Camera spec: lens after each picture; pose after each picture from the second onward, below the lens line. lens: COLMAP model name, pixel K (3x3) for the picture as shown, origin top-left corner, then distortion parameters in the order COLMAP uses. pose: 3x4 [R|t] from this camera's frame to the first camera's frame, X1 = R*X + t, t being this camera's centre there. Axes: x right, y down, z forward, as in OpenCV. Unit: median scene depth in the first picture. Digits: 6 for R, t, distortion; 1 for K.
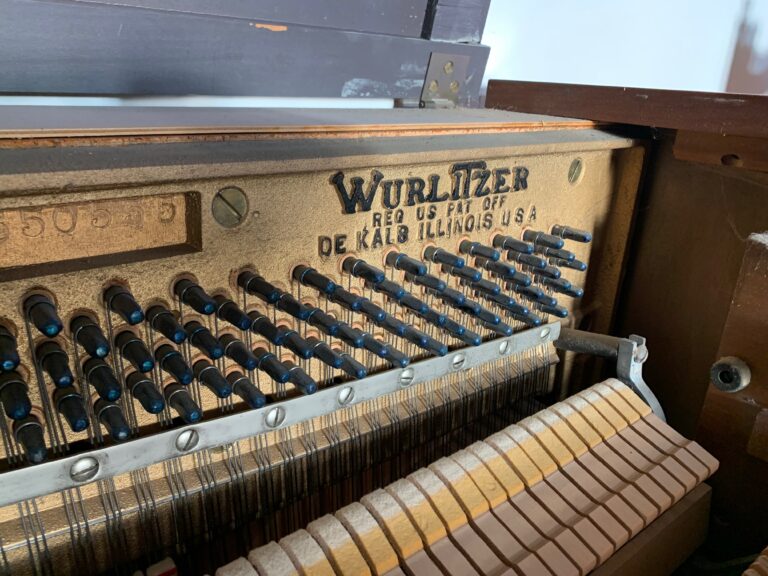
lens RADIAL K [[586.6, 0, 387.6], [0, 586.6, 286.9], [0, 0, 1]] dist [0.106905, -0.202940]
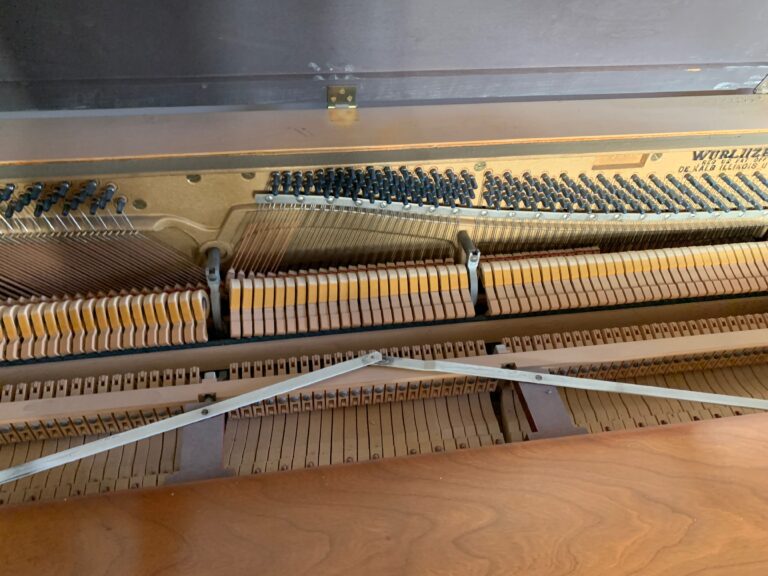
lens RADIAL K [[576.1, 0, 373.6], [0, 576.1, 268.4], [0, 0, 1]] dist [0.072298, -0.061119]
pose [[0.863637, 0.340339, -0.371889, -0.149060], [-0.174189, 0.893736, 0.413394, -0.481785], [0.473064, -0.292244, 0.831146, -1.978533]]
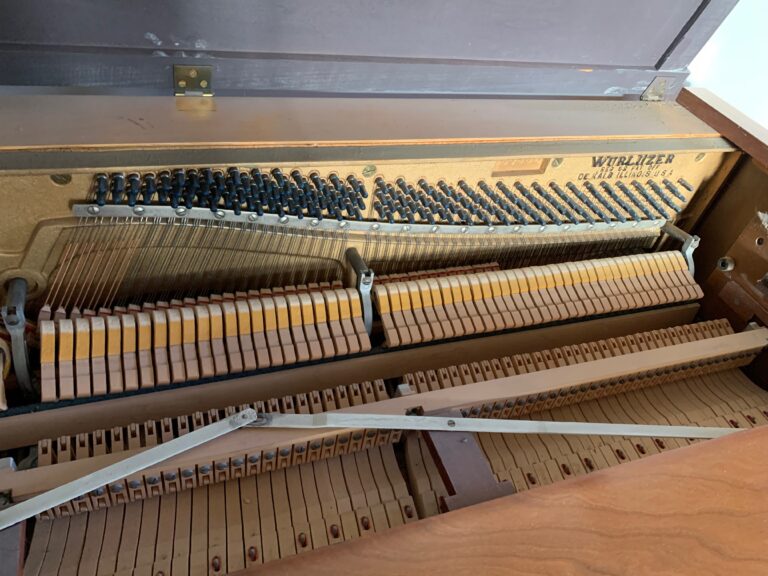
lens RADIAL K [[586.6, 0, 387.6], [0, 586.6, 286.9], [0, 0, 1]] dist [0.106905, -0.202940]
pose [[0.937069, 0.306918, -0.166443, -0.279015], [-0.229750, 0.901010, 0.367963, -0.350828], [0.262901, -0.306566, 0.914823, -1.637413]]
